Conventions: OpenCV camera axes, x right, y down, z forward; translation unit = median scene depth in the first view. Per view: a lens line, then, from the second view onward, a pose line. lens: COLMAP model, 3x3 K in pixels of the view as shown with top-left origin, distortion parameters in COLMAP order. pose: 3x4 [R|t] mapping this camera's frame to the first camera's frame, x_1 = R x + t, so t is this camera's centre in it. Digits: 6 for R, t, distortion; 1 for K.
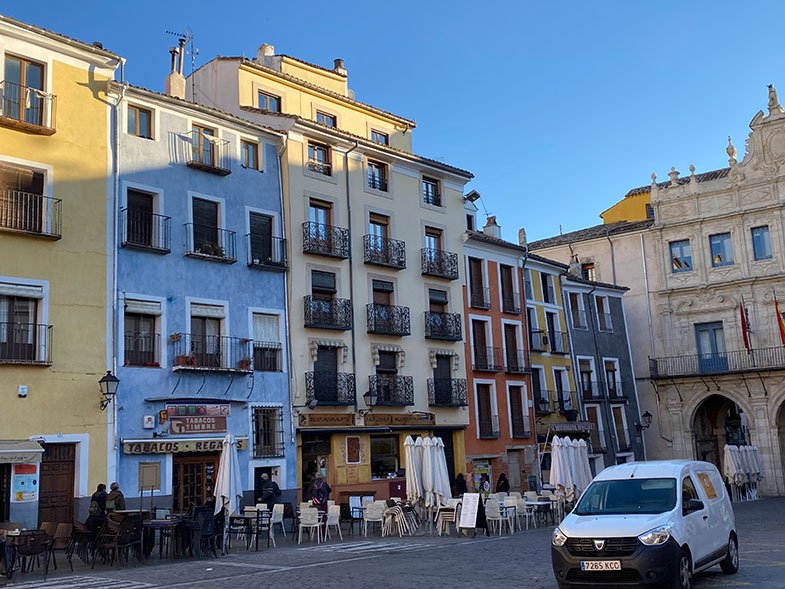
lens RADIAL K [[881.1, 0, 392.5], [0, 881.1, 294.5], [0, 0, 1]] dist [-0.007066, -0.002537]
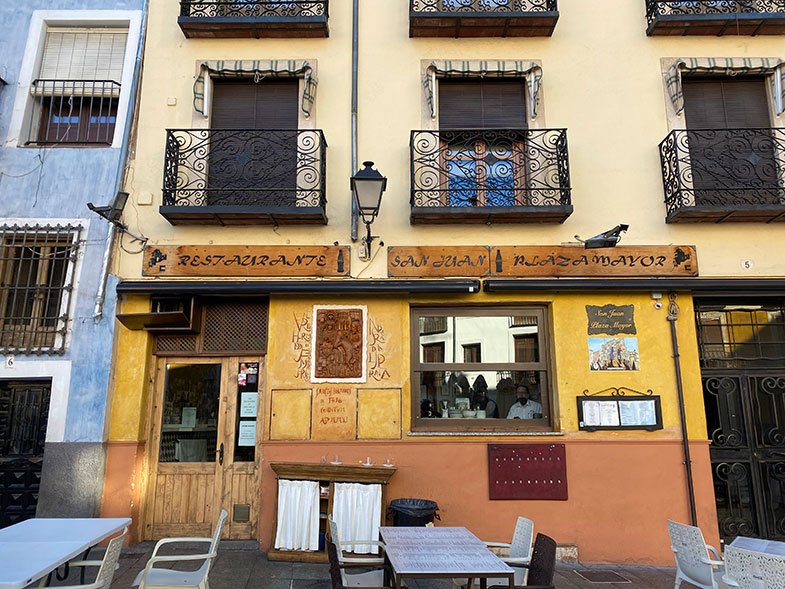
lens RADIAL K [[498.7, 0, 392.5], [0, 498.7, 294.5], [0, 0, 1]] dist [-0.001136, -0.000548]
pose [[0.667620, -0.074989, -0.740716, 0.118403], [0.100578, 0.994878, -0.010068, 0.160670], [0.737677, -0.067779, 0.671743, 0.879576]]
